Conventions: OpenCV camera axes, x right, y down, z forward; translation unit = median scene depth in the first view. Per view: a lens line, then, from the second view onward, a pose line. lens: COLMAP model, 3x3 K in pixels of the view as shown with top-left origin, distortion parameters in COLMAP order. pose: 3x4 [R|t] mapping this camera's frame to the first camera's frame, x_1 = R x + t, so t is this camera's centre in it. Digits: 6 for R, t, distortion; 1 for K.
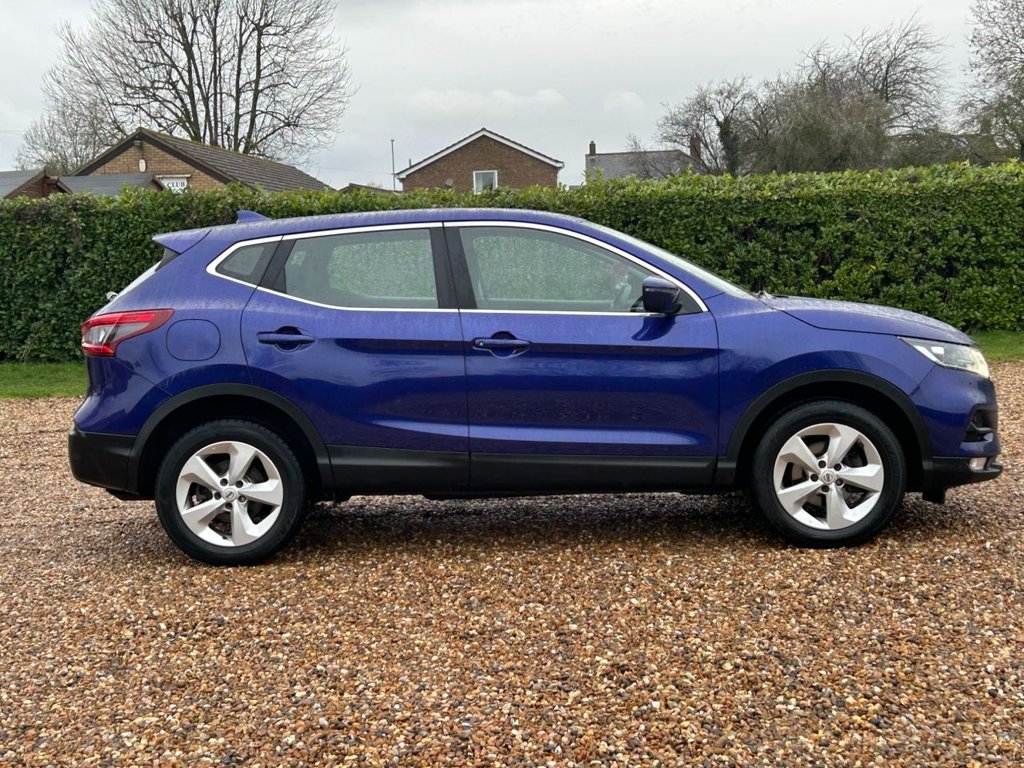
lens RADIAL K [[1450.3, 0, 498.7], [0, 1450.3, 388.4], [0, 0, 1]] dist [0.221829, -0.718619]
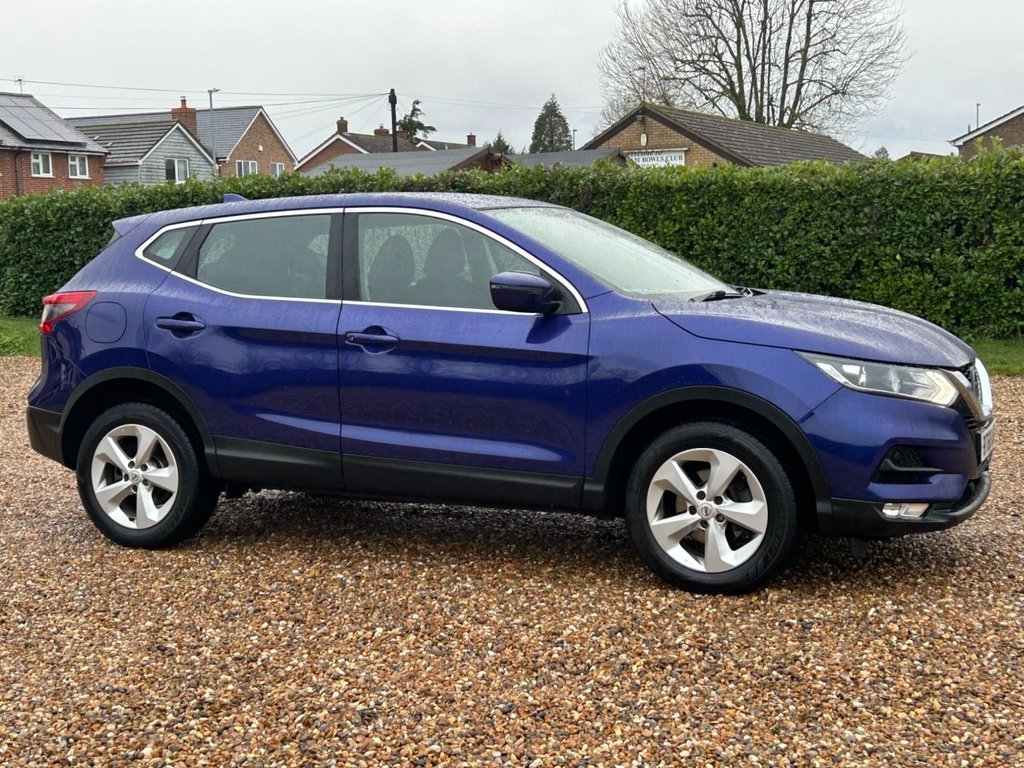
lens RADIAL K [[1448.8, 0, 512.0], [0, 1448.8, 384.0], [0, 0, 1]] dist [0.220937, -0.733148]
pose [[0.922317, 0.054201, -0.382615, 0.437136], [-0.047564, 0.998509, 0.026793, -0.030755], [0.383497, -0.006513, 0.923519, 0.167186]]
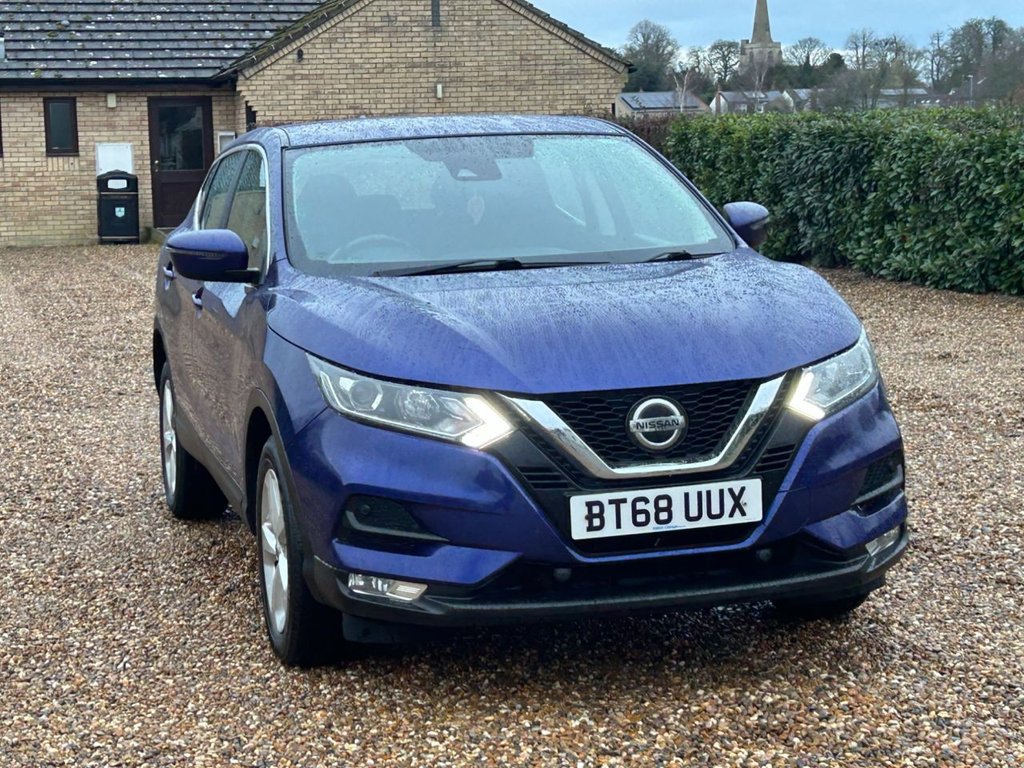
lens RADIAL K [[2077.8, 0, 502.8], [0, 2077.8, 355.6], [0, 0, 1]] dist [0.277394, -1.242498]
pose [[0.284335, 0.121412, -0.951006, 1.123026], [-0.054836, 0.992385, 0.110299, -0.134770], [0.957155, 0.020787, 0.288828, 0.814761]]
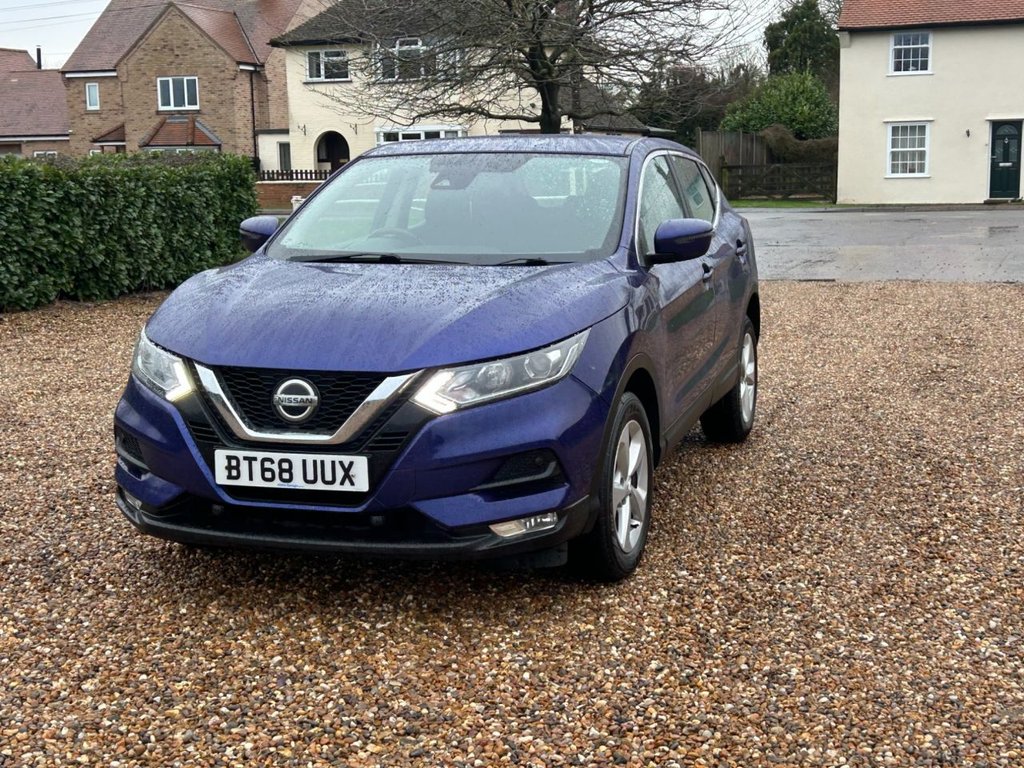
lens RADIAL K [[1451.8, 0, 500.6], [0, 1451.8, 364.4], [0, 0, 1]] dist [0.221447, -0.696047]
pose [[-0.289028, 0.172154, -0.941714, 0.986588], [-0.067145, 0.977630, 0.199328, -0.183629], [0.954963, 0.120842, -0.271003, 1.397774]]
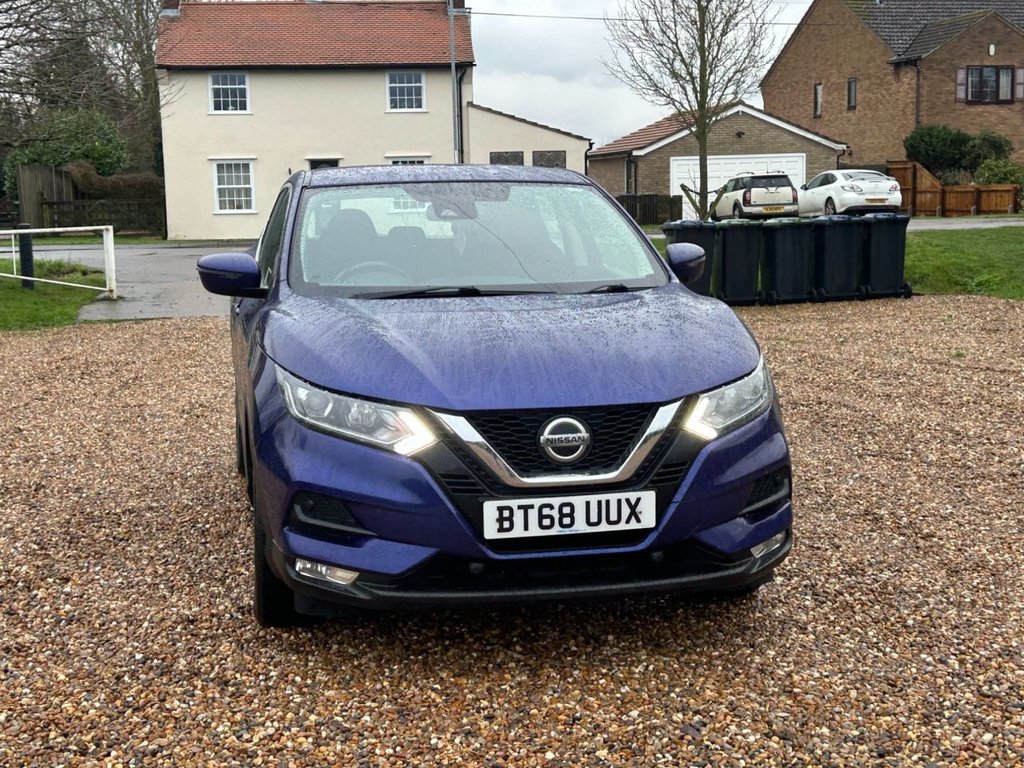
lens RADIAL K [[1451.8, 0, 500.6], [0, 1451.8, 364.4], [0, 0, 1]] dist [0.221447, -0.696047]
pose [[0.214901, 0.151095, -0.964877, 0.982203], [-0.081623, 0.987282, 0.136424, -0.141468], [0.973219, 0.049438, 0.224500, 0.934932]]
